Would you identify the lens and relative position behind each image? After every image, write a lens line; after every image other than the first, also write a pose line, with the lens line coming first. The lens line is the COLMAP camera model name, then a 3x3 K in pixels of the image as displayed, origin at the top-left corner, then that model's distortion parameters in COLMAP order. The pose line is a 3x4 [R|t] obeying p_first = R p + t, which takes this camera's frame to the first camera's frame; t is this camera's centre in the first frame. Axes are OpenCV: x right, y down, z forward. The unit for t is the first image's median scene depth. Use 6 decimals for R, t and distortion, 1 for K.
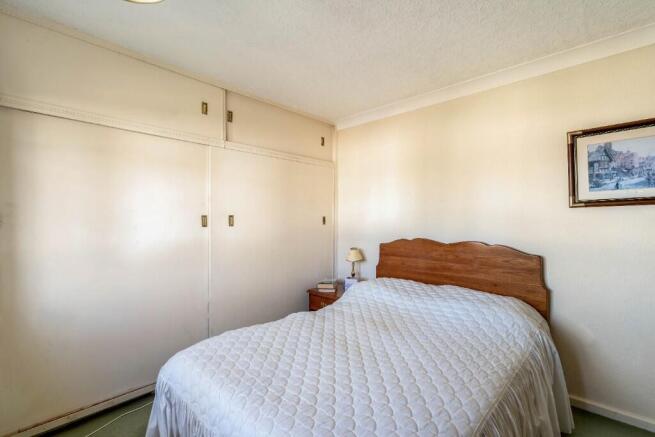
lens RADIAL K [[303.8, 0, 328.7], [0, 303.8, 216.1], [0, 0, 1]] dist [0.001038, 0.000322]
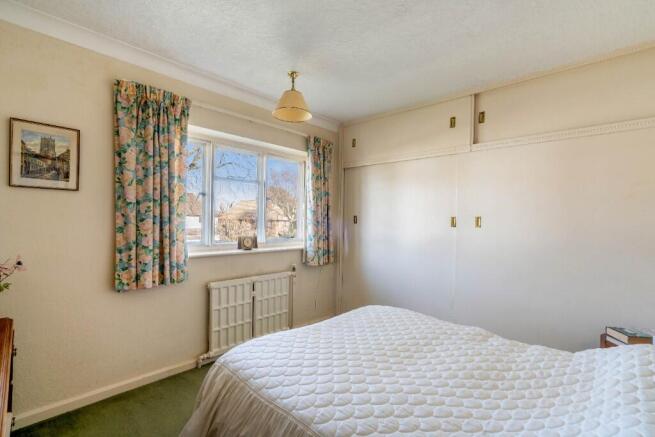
lens RADIAL K [[303.8, 0, 328.7], [0, 303.8, 218.9], [0, 0, 1]] dist [0.001038, 0.000322]
pose [[-0.001233, -0.002502, -0.999996, 0.697321], [-0.005612, 0.999981, -0.002495, 0.009819], [0.999983, 0.005609, -0.001247, 0.521511]]
